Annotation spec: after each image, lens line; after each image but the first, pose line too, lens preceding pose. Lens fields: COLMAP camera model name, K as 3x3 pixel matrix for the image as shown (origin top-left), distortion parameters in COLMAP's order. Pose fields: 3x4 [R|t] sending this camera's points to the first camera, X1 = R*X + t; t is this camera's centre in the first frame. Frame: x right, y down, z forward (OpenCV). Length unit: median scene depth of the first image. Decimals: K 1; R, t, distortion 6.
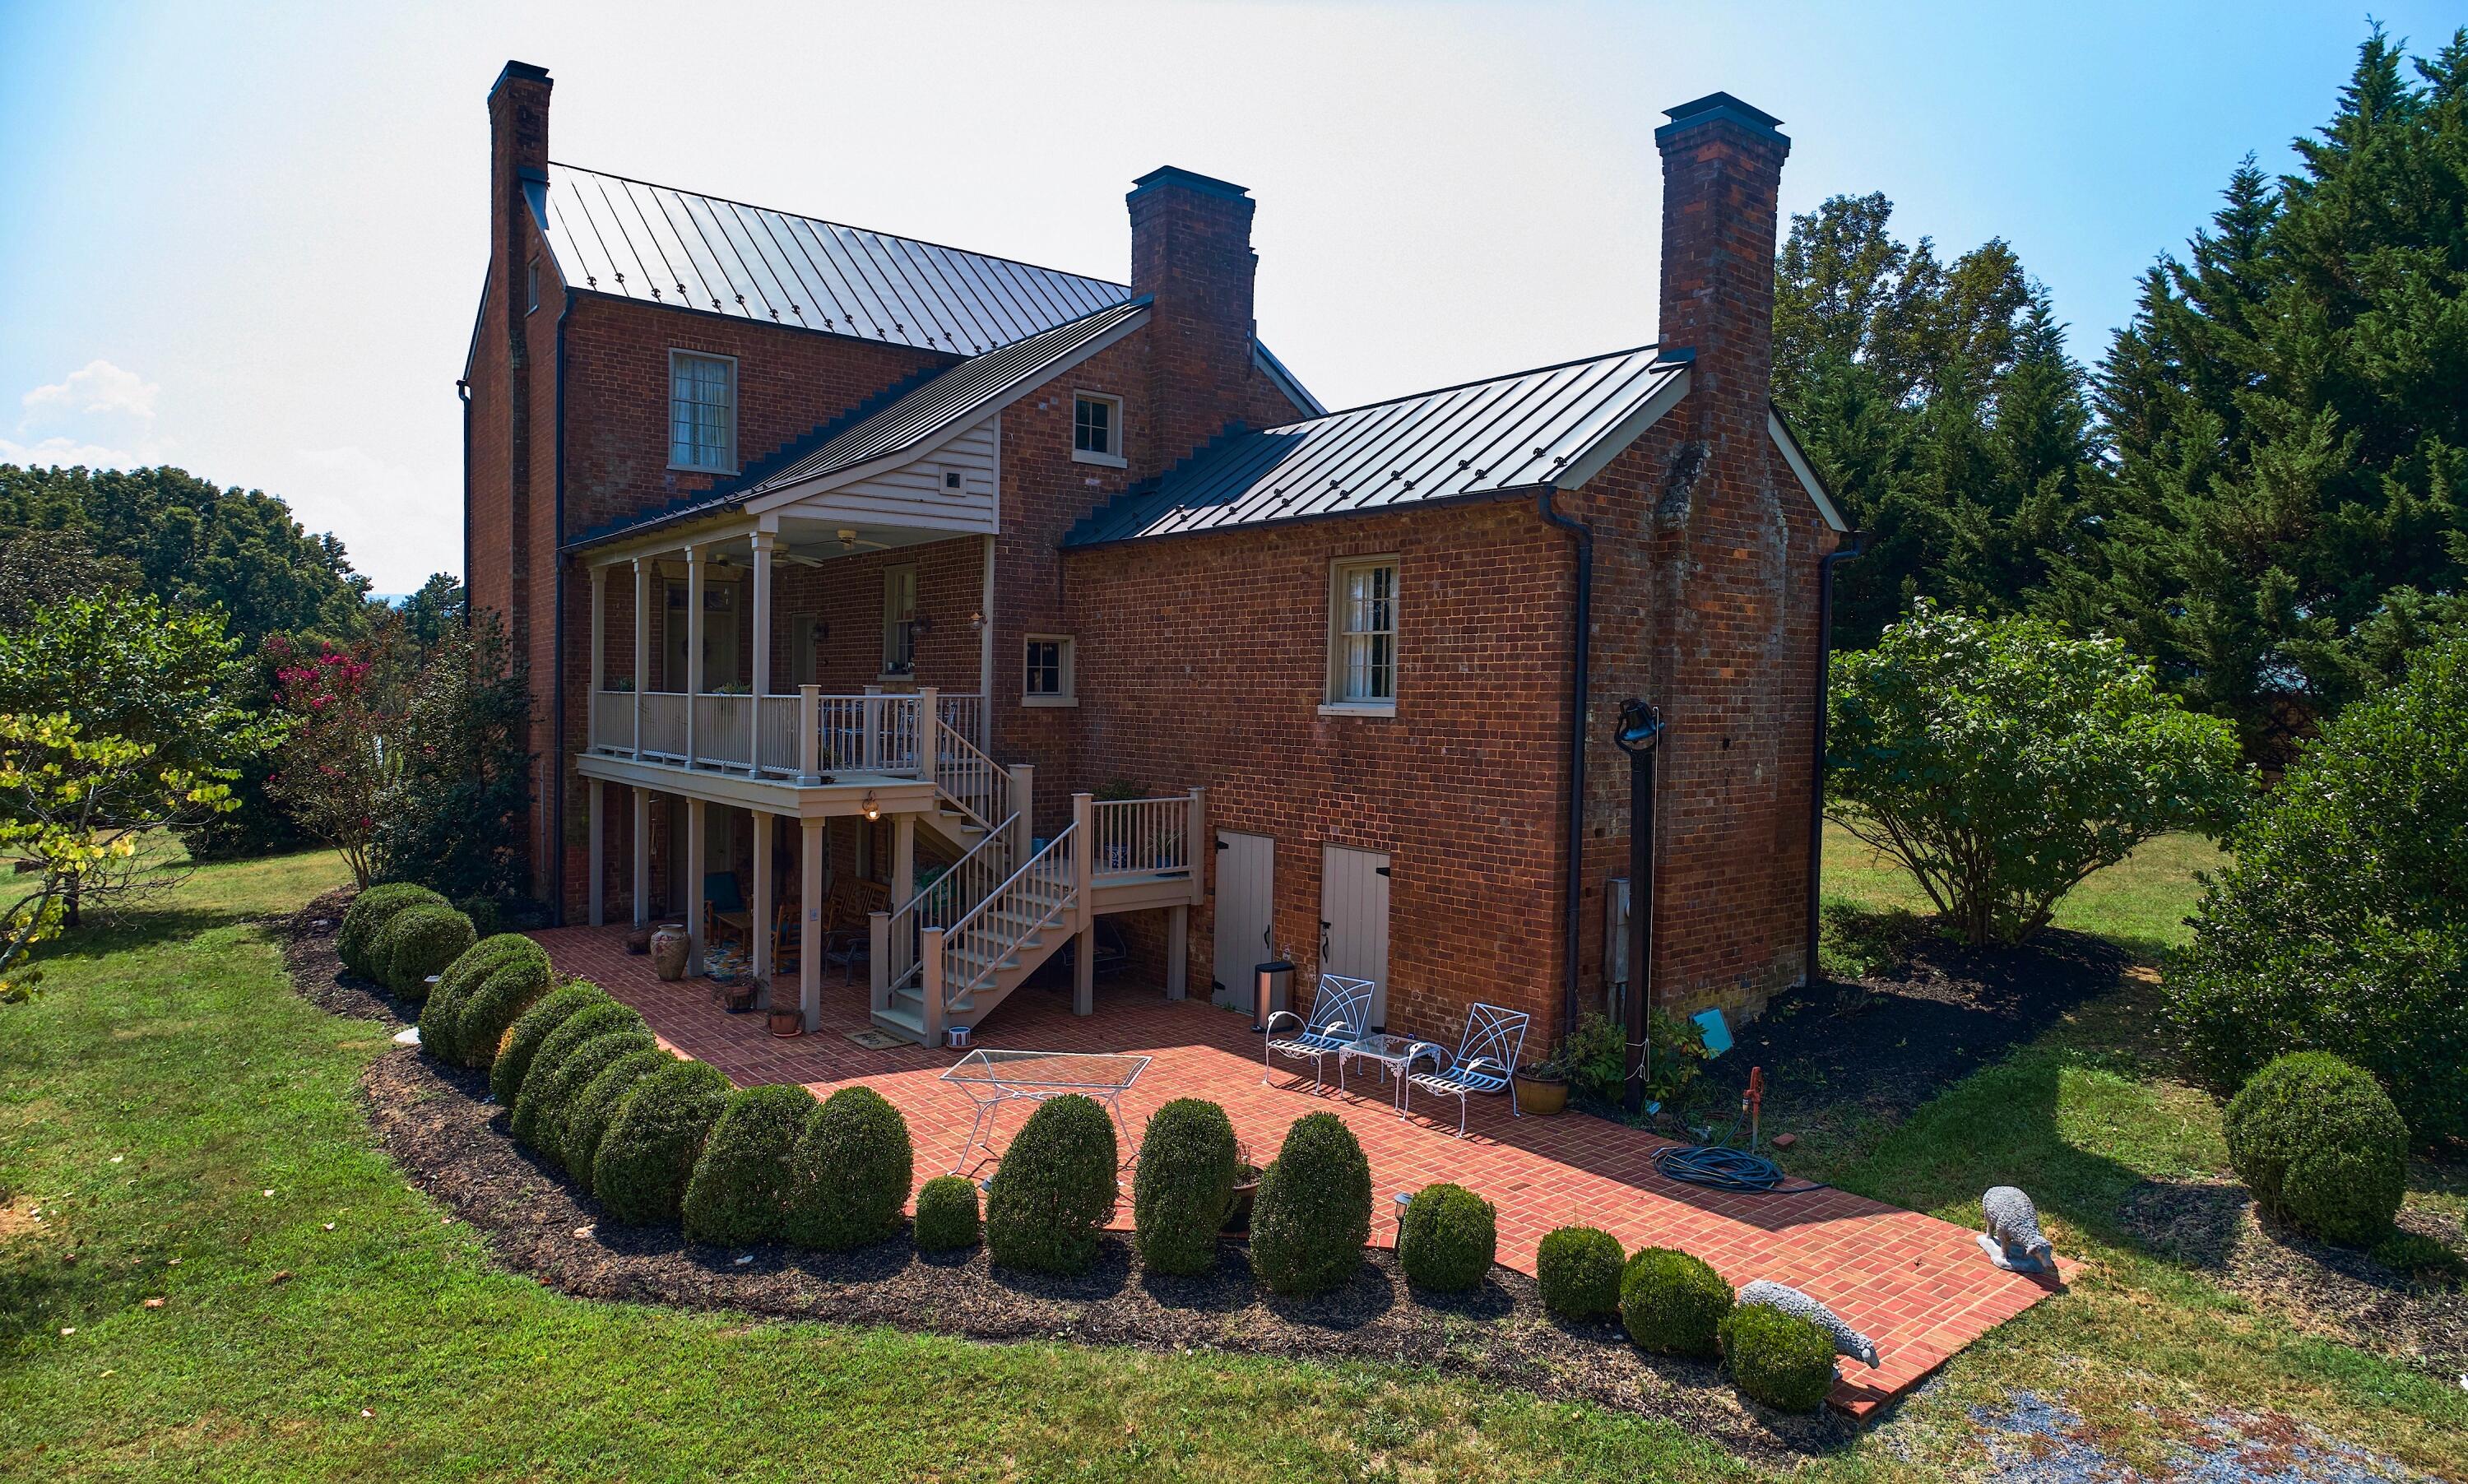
lens RADIAL K [[1360.2, 0, 1234.0], [0, 1360.2, 742.0], [0, 0, 1]] dist [0.003004, 0.000717]
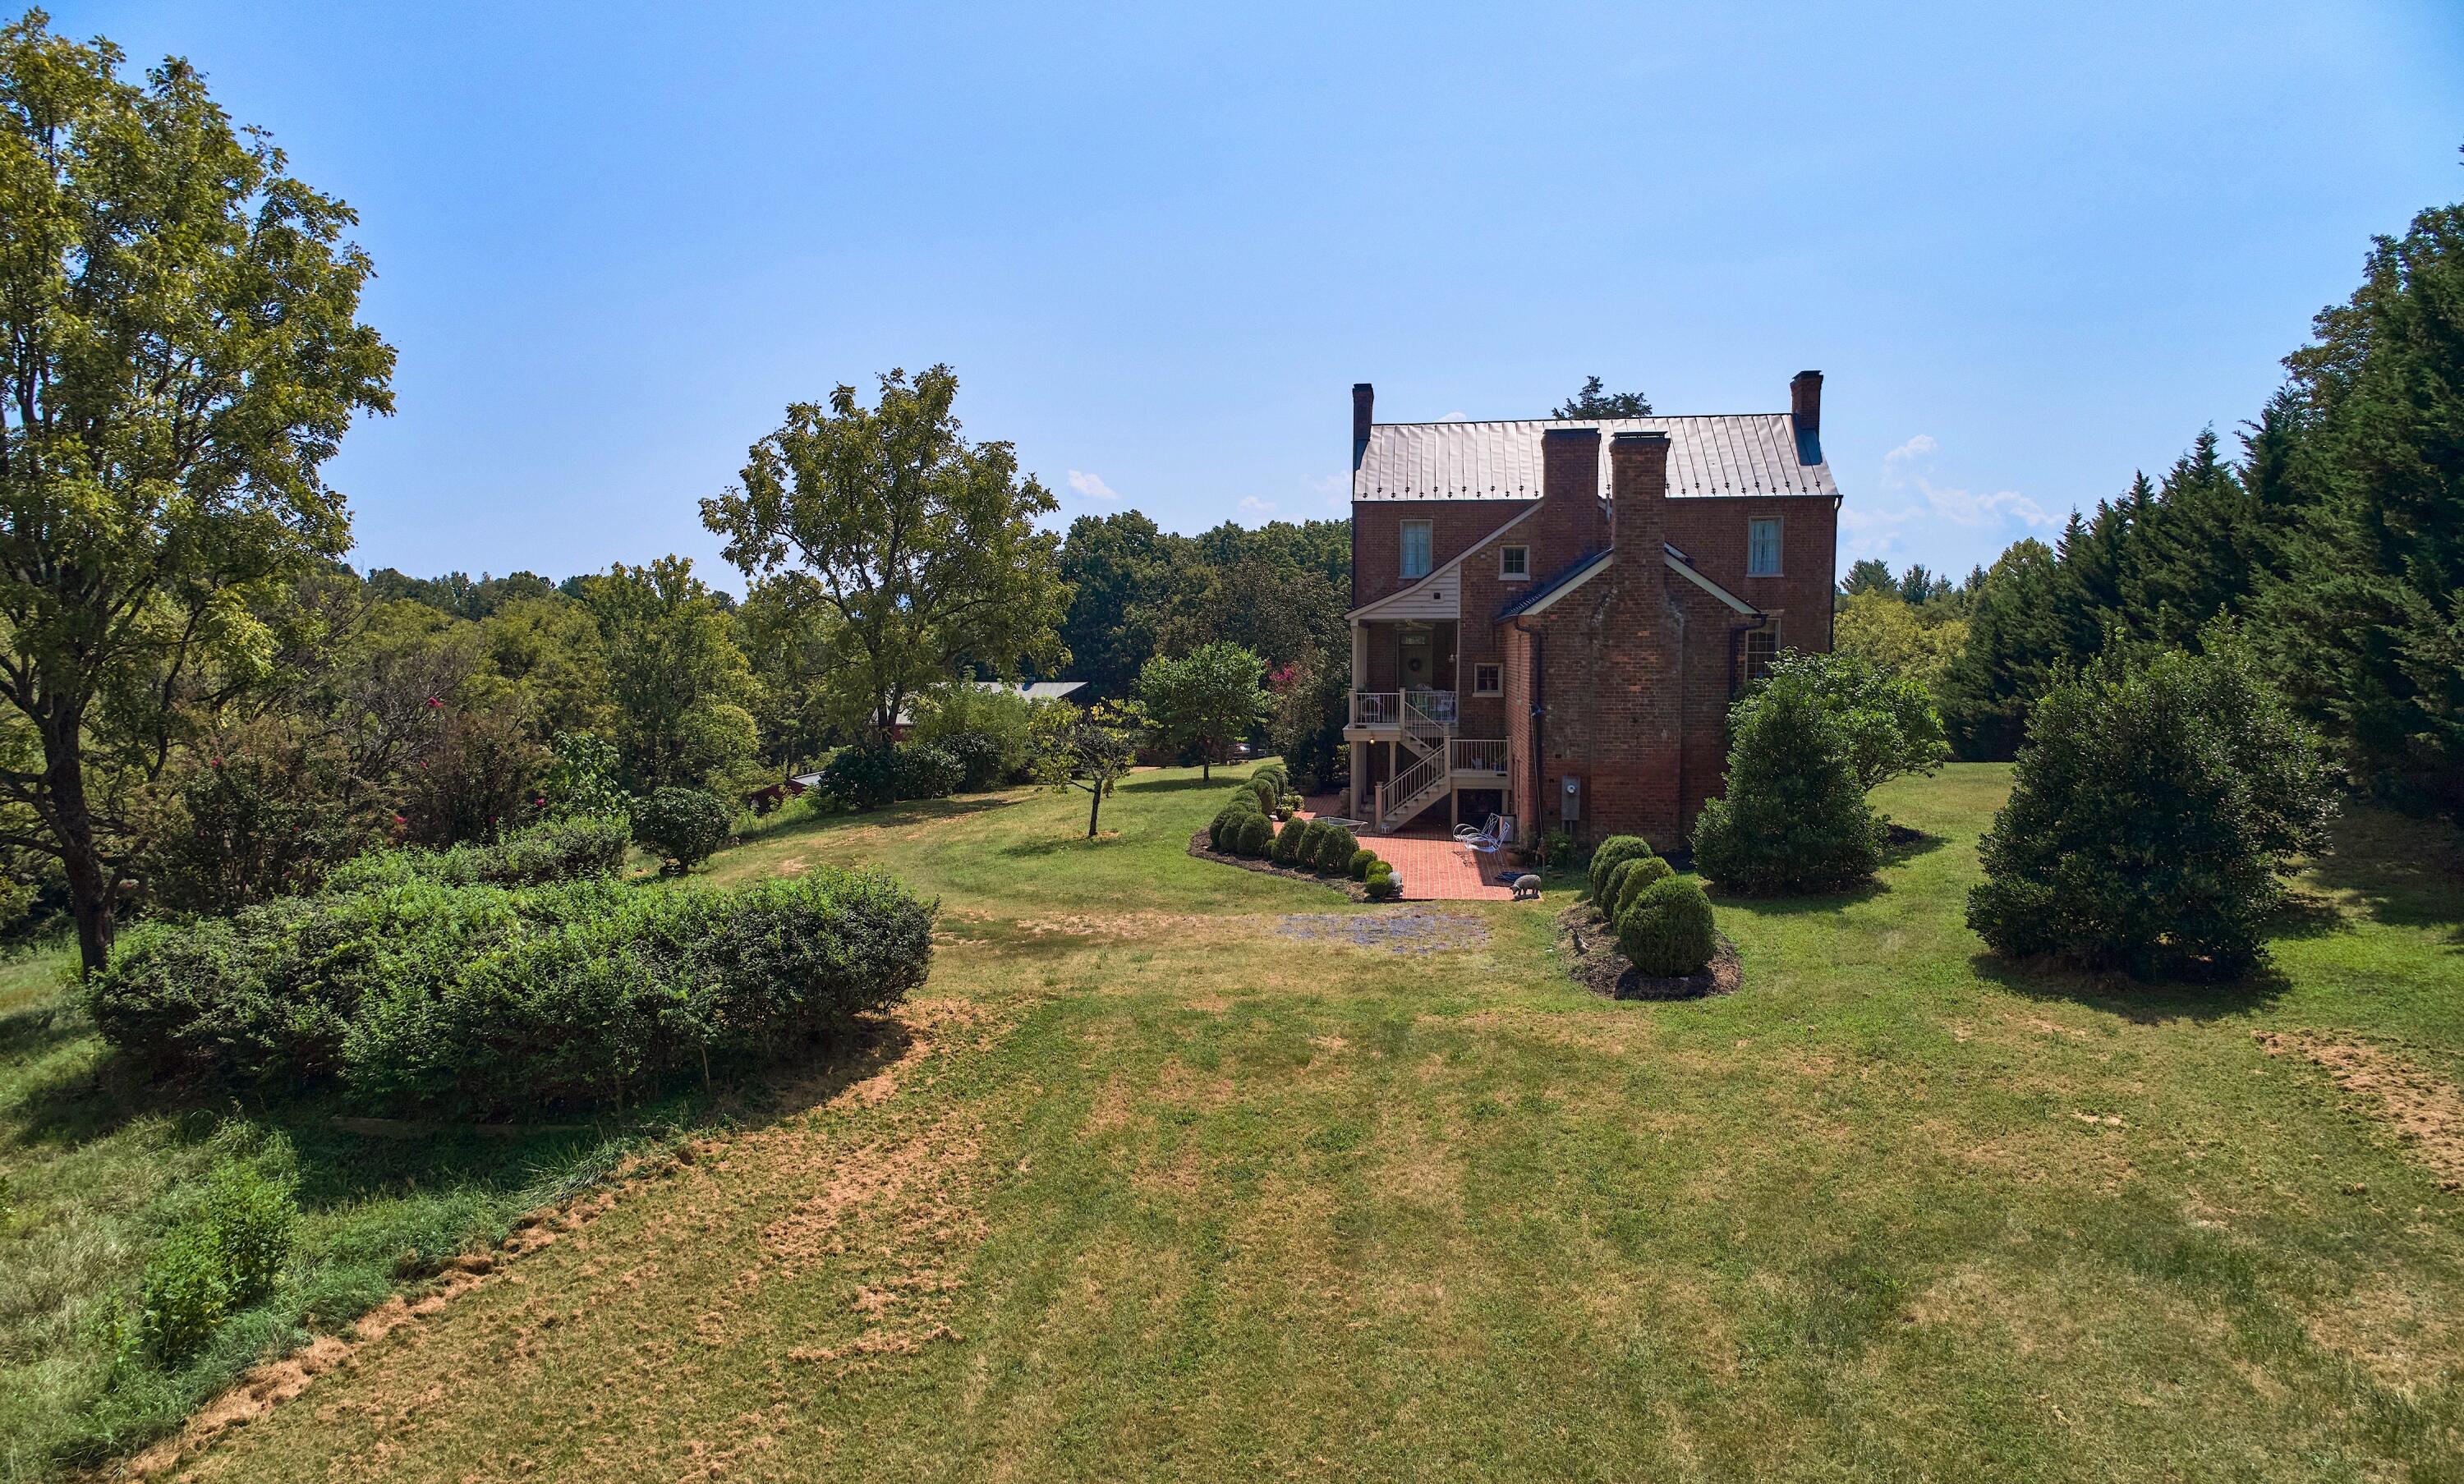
lens RADIAL K [[1445.4, 0, 1213.7], [0, 1445.4, 699.8], [0, 0, 1]] dist [0.005620, 0.001721]
pose [[0.670130, 0.012902, -0.742132, 1.302496], [-0.019295, 0.999814, -0.000041, -0.014808], [0.741993, 0.014347, 0.670254, -0.854815]]
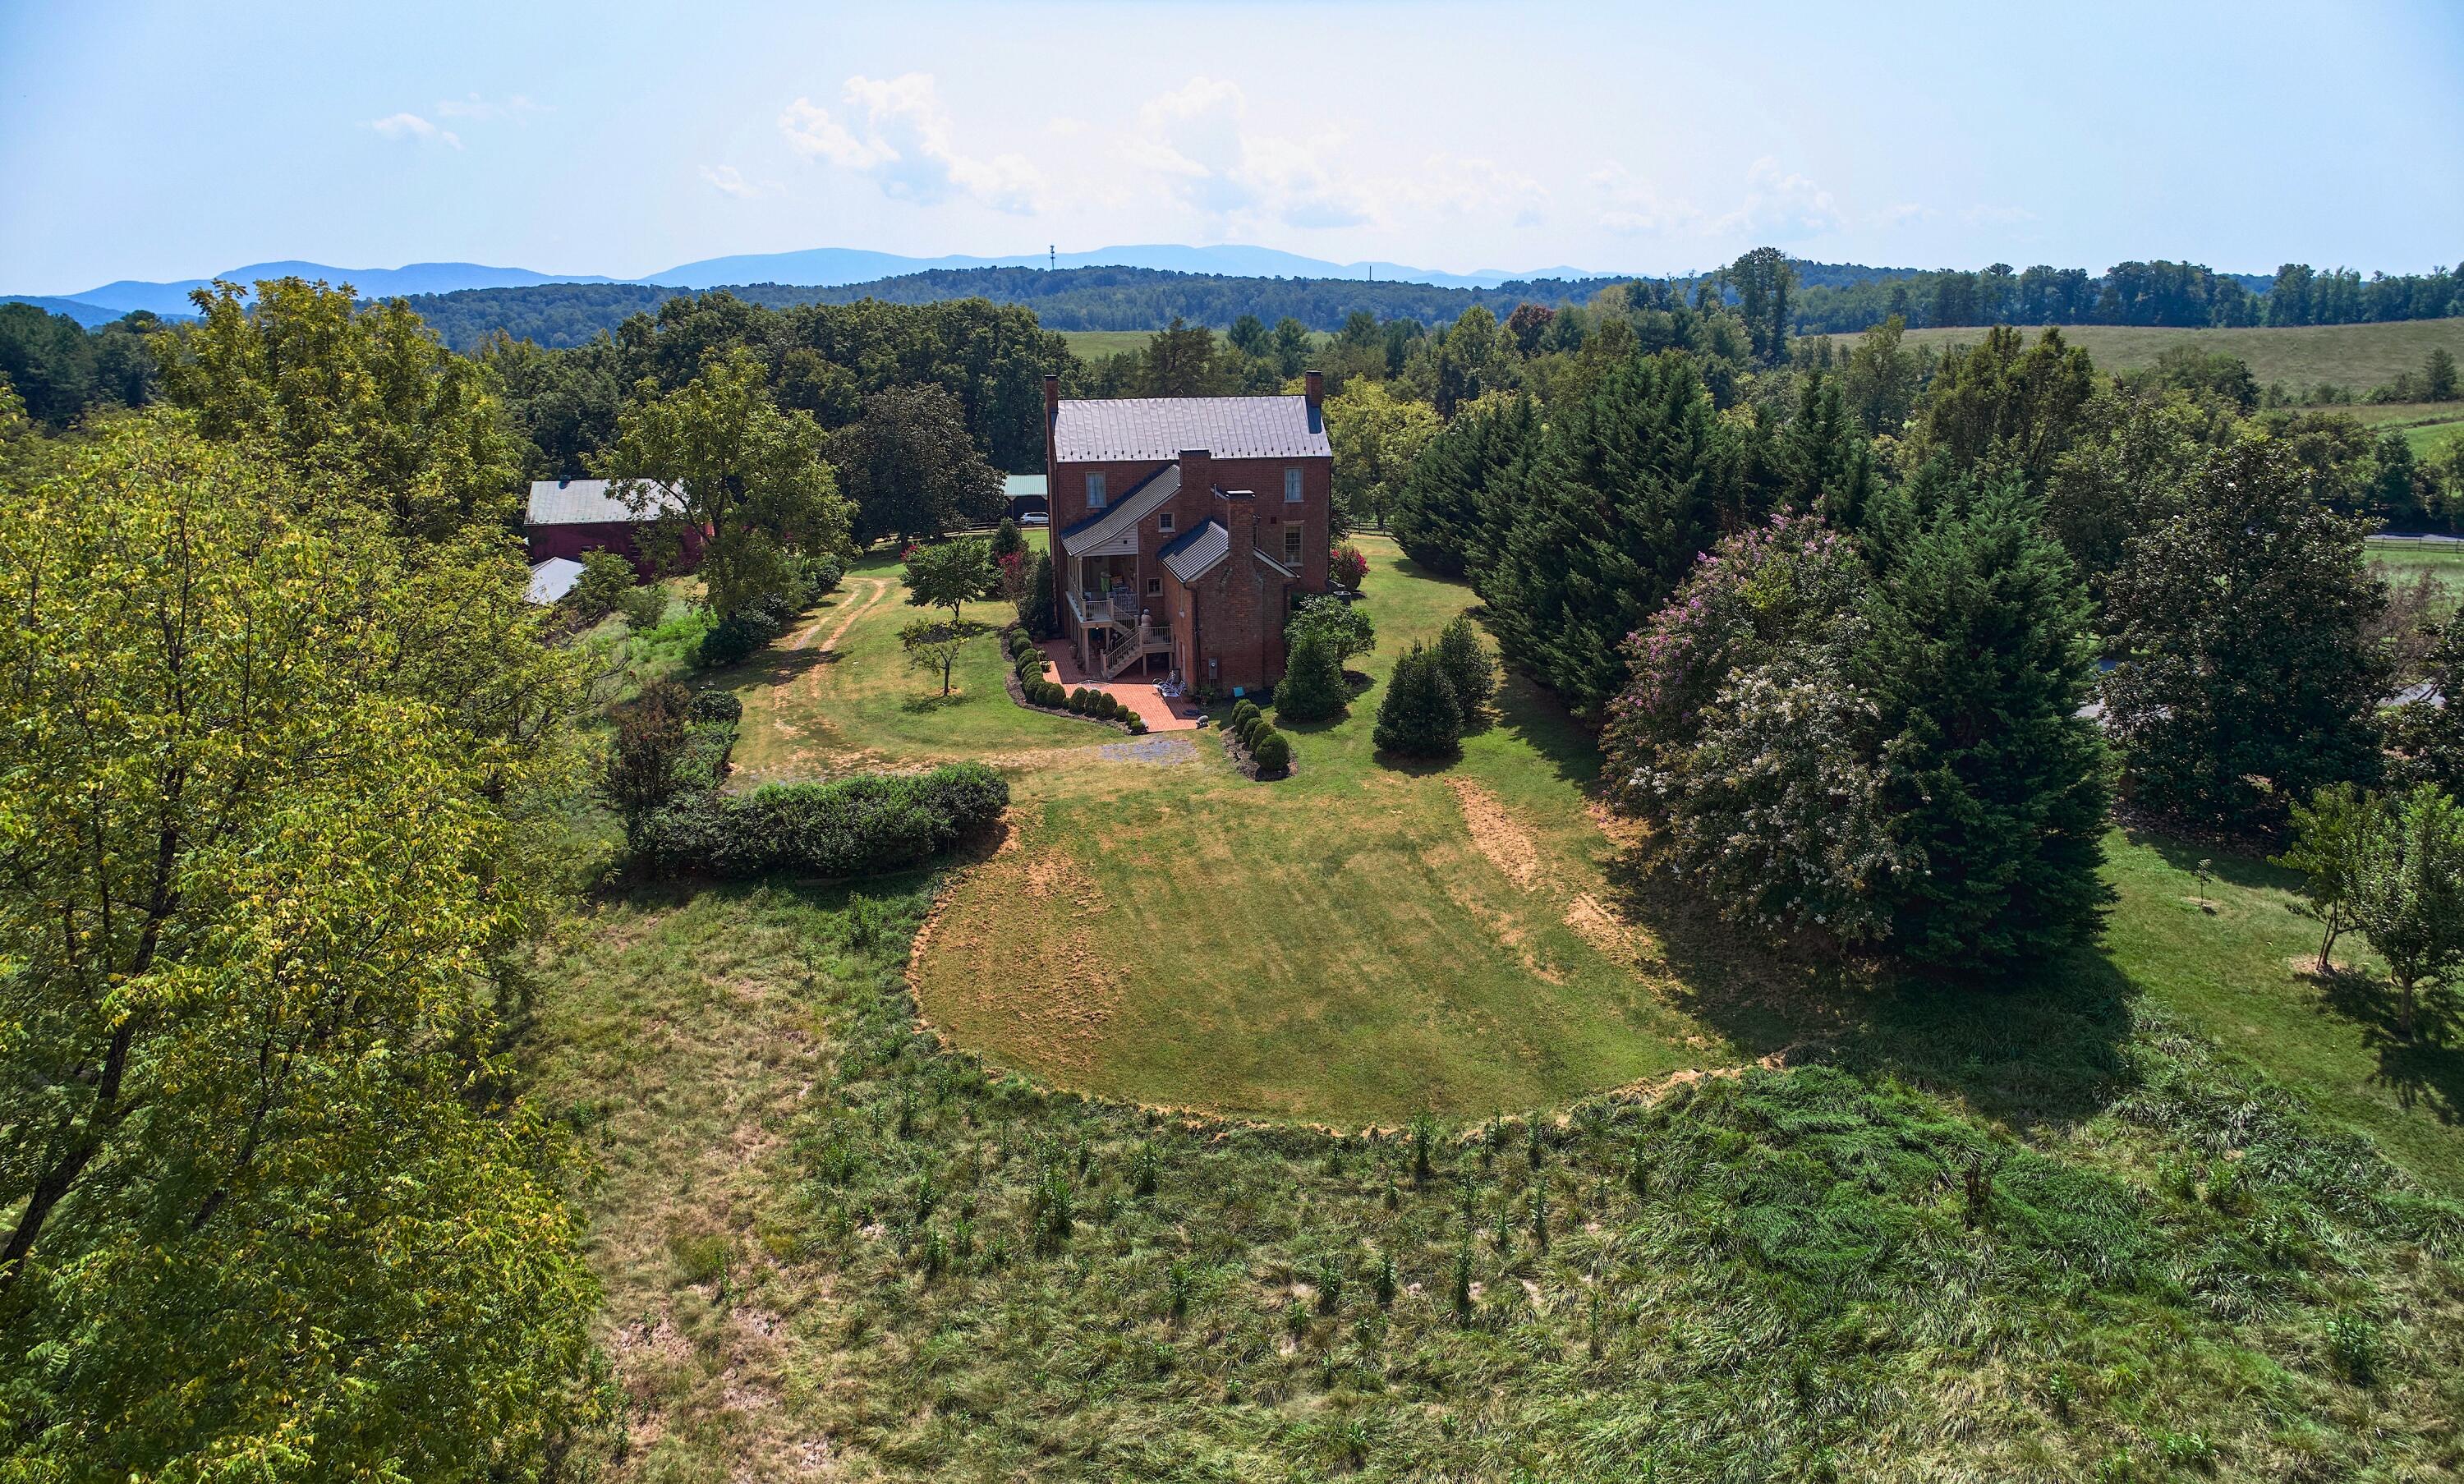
lens RADIAL K [[1445.4, 0, 1213.7], [0, 1445.4, 699.8], [0, 0, 1]] dist [0.005620, 0.001721]
pose [[0.871684, 0.096860, -0.480402, 2.090863], [0.006960, 0.977728, 0.209761, -0.622609], [0.490020, -0.186189, 0.851595, -2.556160]]
